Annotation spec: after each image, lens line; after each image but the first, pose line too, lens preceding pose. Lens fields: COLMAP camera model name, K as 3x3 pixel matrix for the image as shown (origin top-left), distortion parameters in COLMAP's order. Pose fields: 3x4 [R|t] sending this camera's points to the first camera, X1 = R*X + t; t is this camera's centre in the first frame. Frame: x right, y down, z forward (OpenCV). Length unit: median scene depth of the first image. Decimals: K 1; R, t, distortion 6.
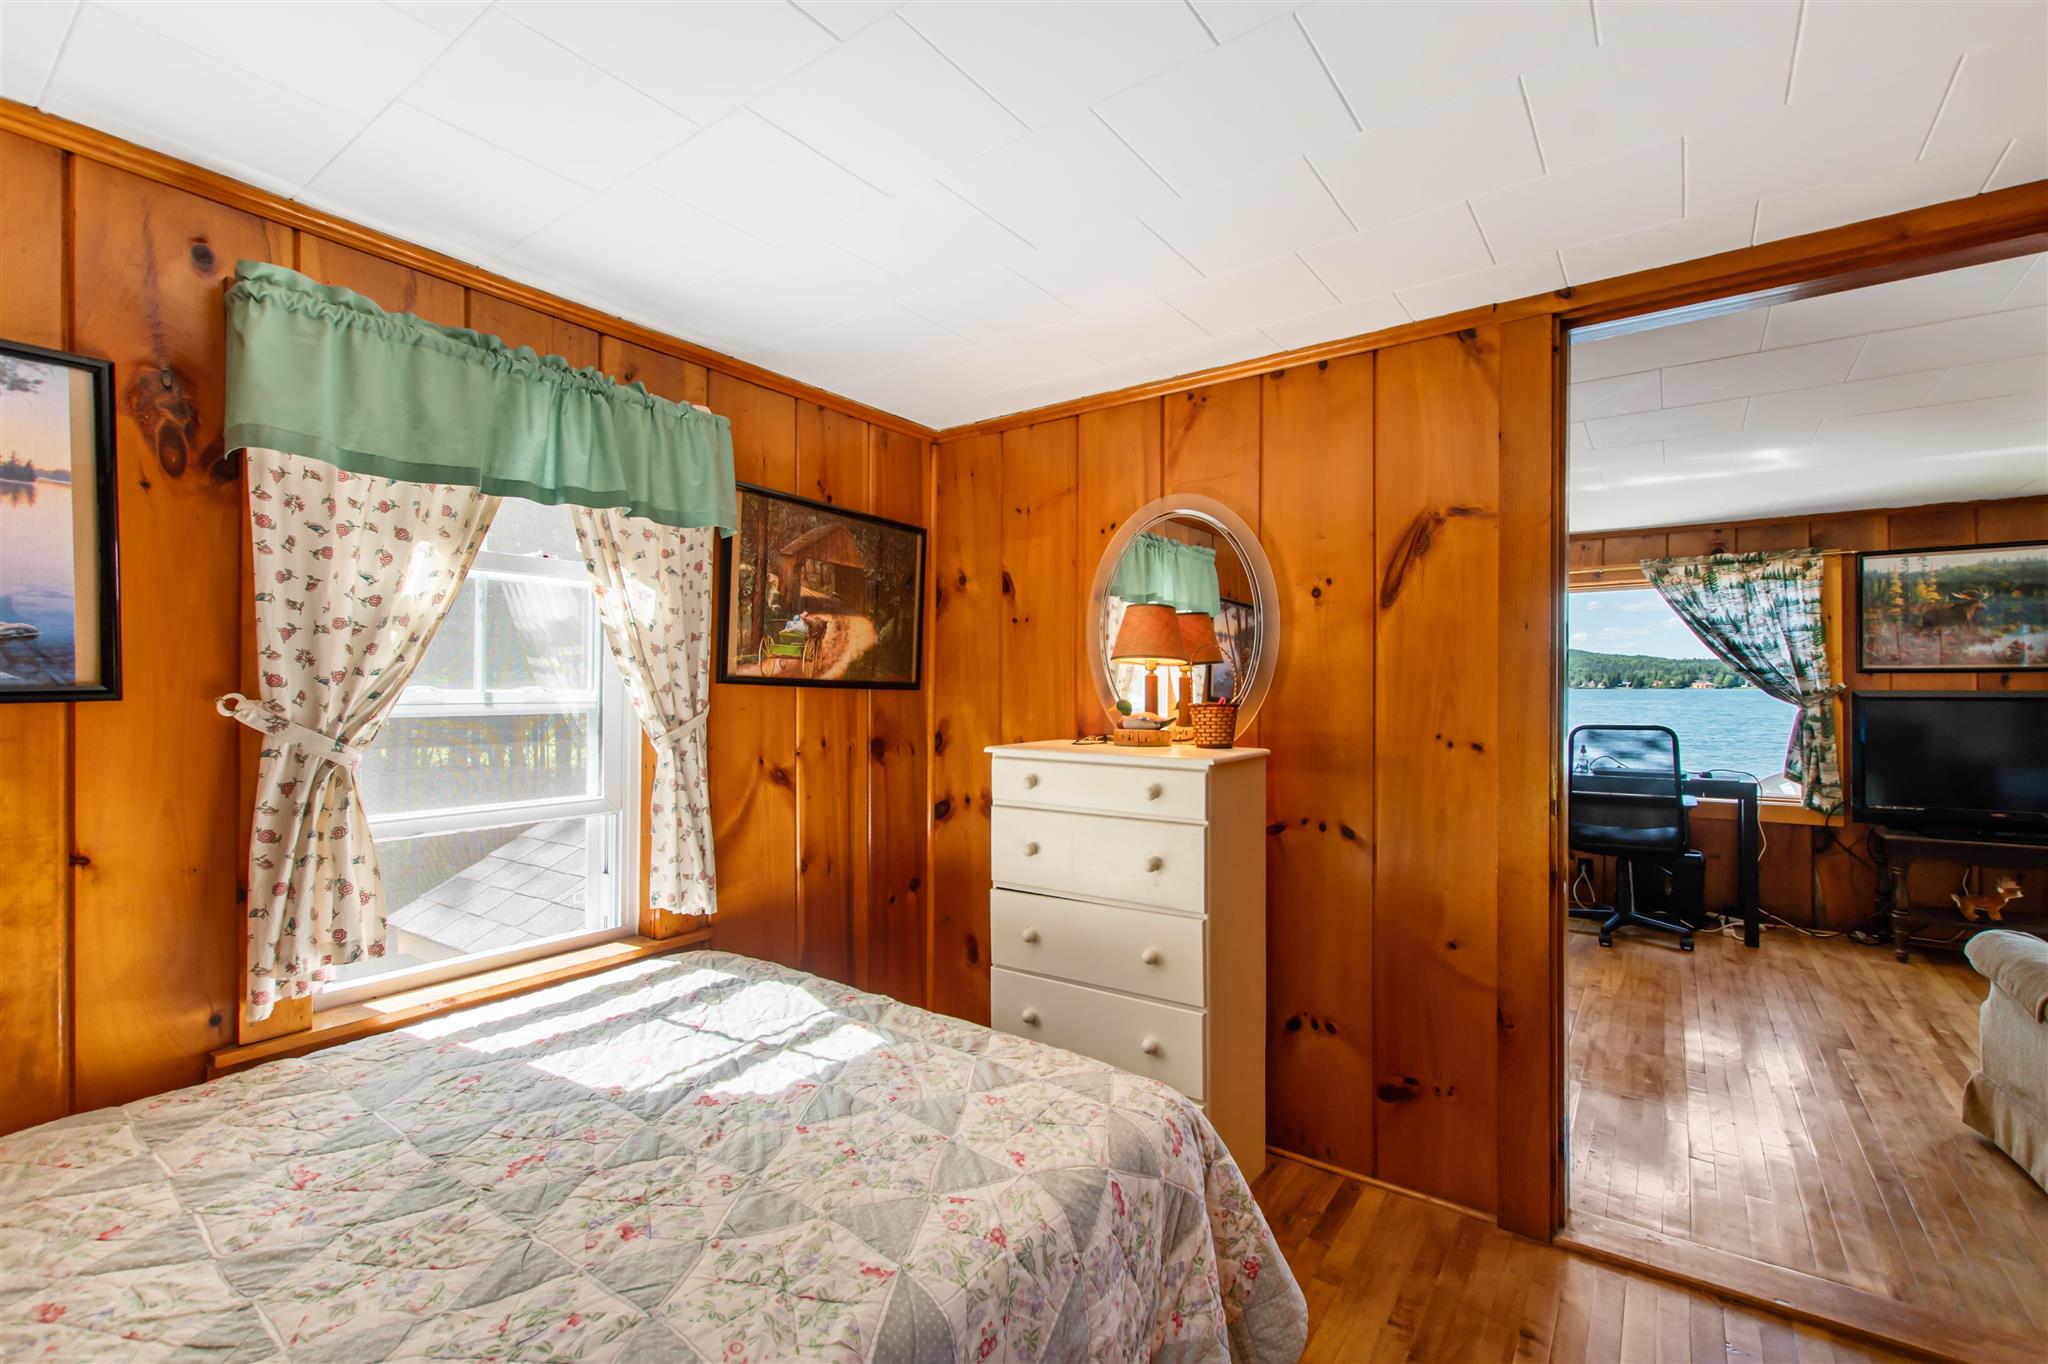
lens RADIAL K [[894.6, 0, 1024.0], [0, 894.6, 682.0], [0, 0, 1]] dist [0.001476, 0.000186]
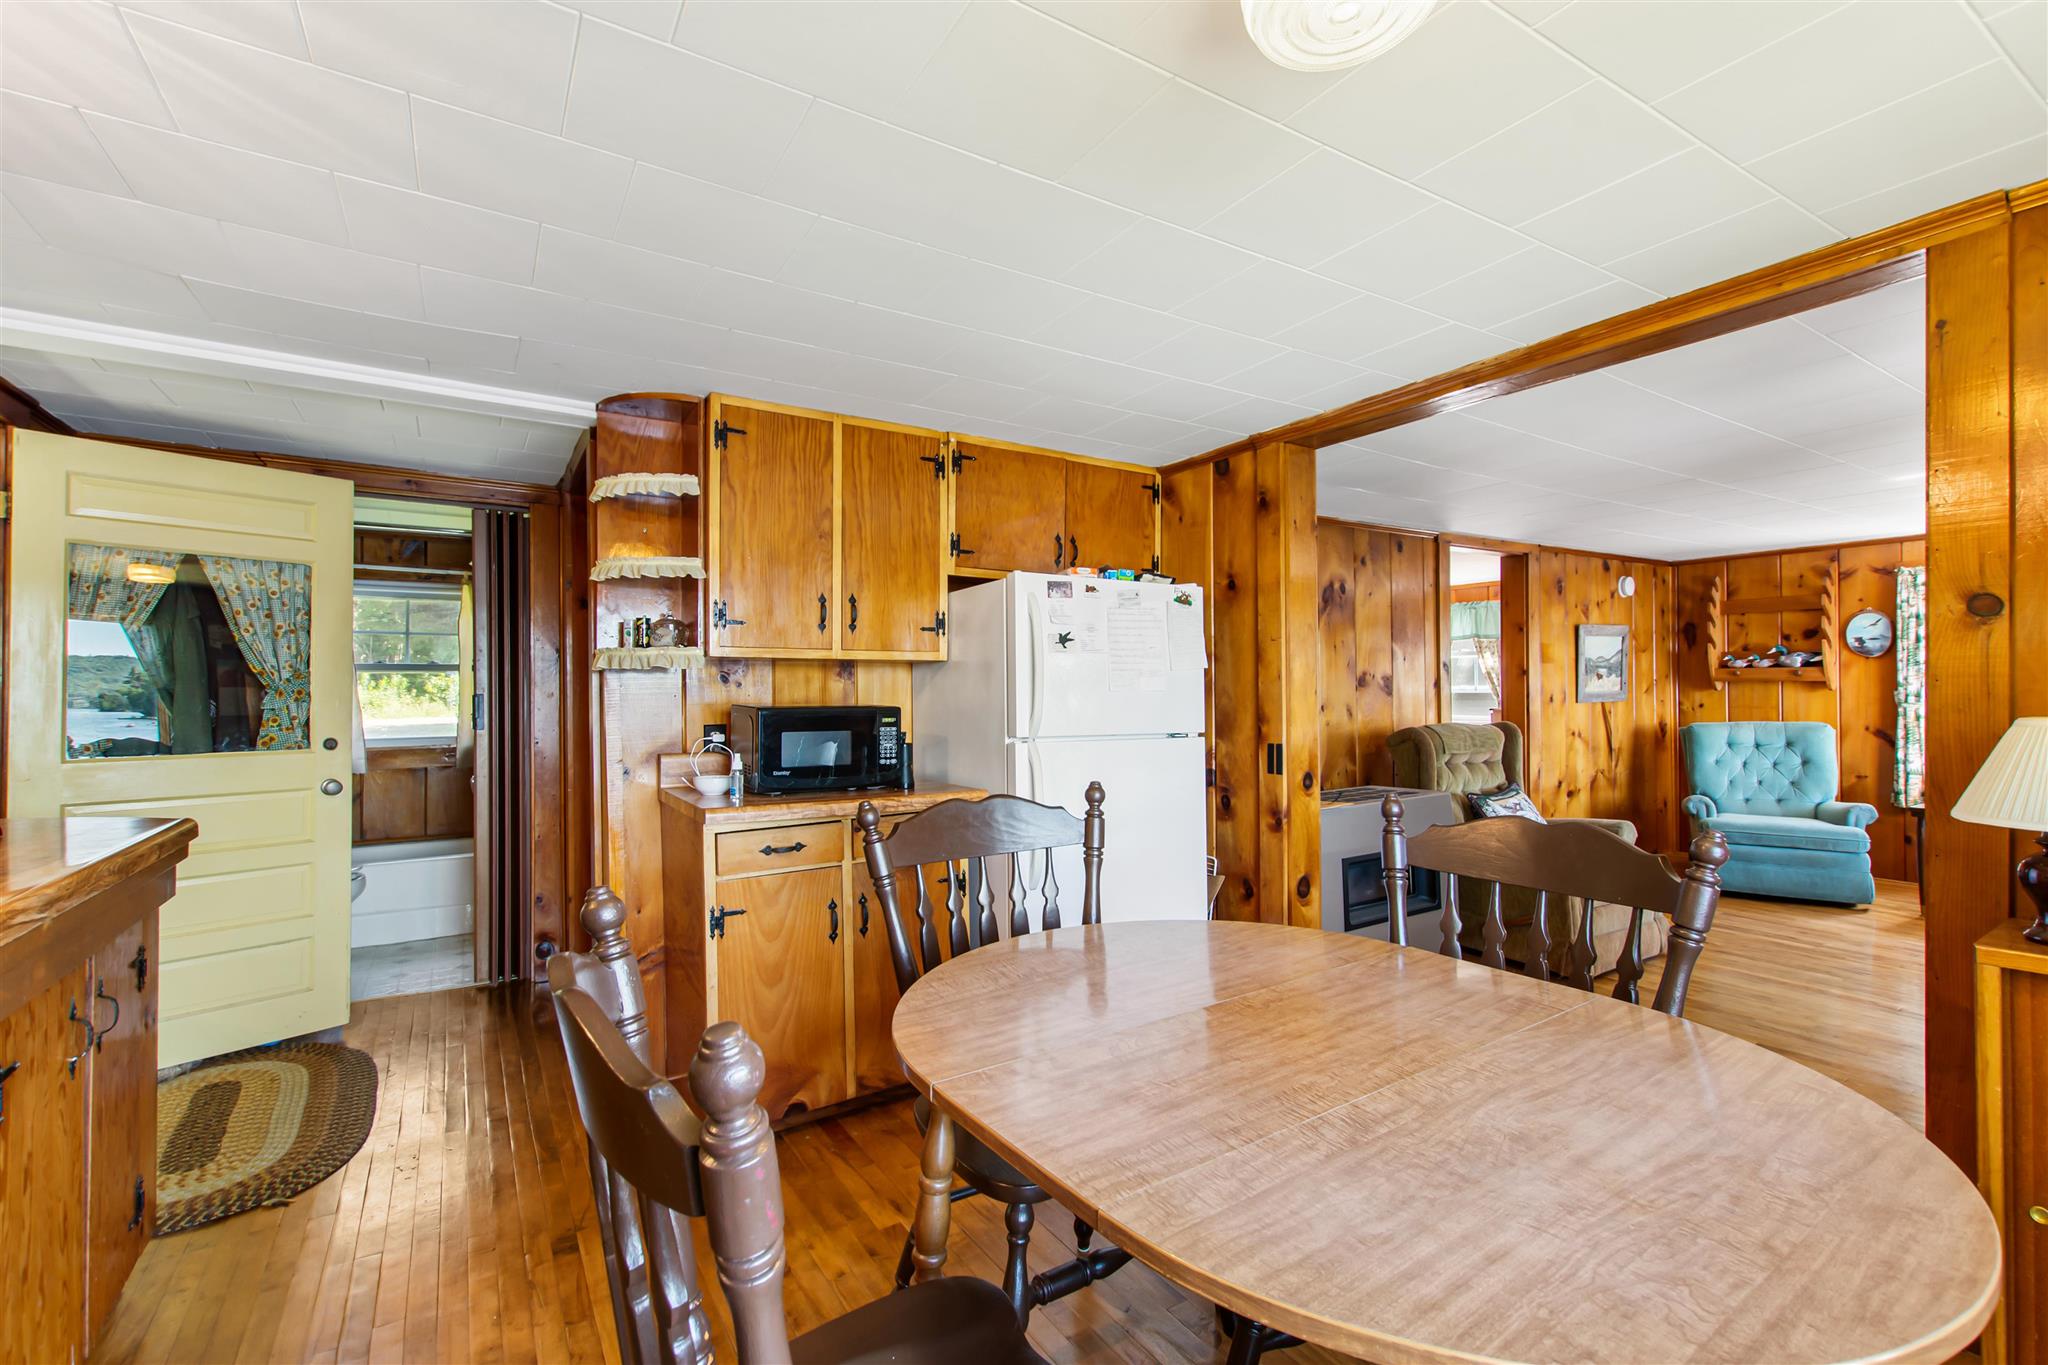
lens RADIAL K [[894.6, 0, 1024.0], [0, 894.6, 682.5], [0, 0, 1]] dist [0.001476, 0.000186]
pose [[-0.368917, -0.001131, -0.929462, 3.851570], [0.016440, 0.999835, -0.007741, -0.010015], [0.929317, -0.018136, -0.368837, 0.652932]]
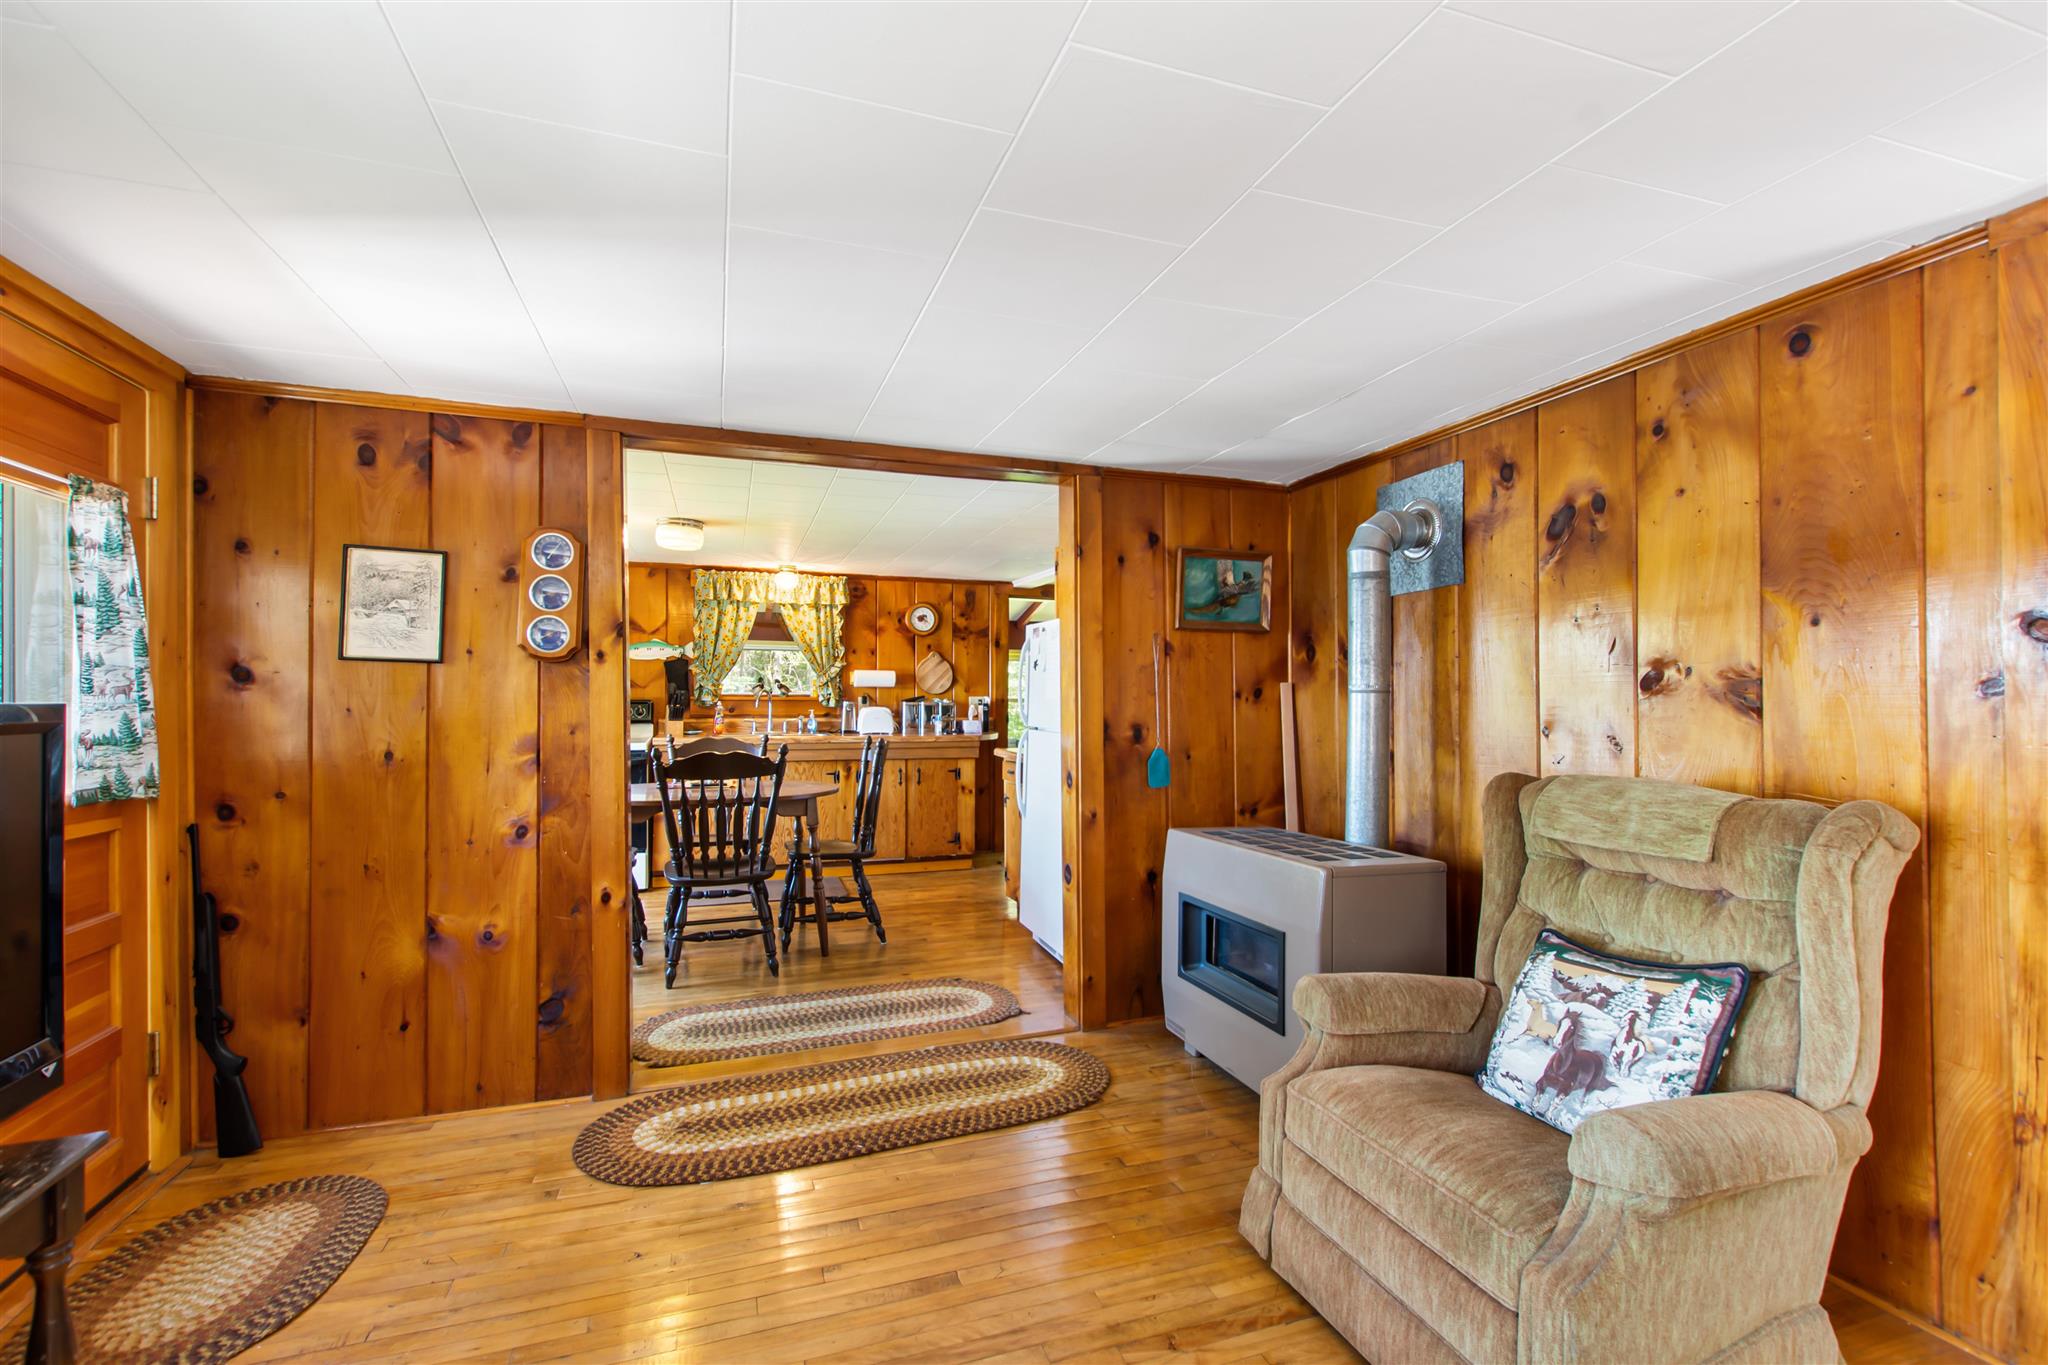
lens RADIAL K [[894.6, 0, 1024.0], [0, 894.6, 682.5], [0, 0, 1]] dist [0.001476, 0.000186]
pose [[-0.821586, 0.015204, 0.569882, 1.326135], [-0.000790, 0.999613, -0.027806, 0.017575], [-0.570084, -0.023295, -0.821256, 2.006355]]
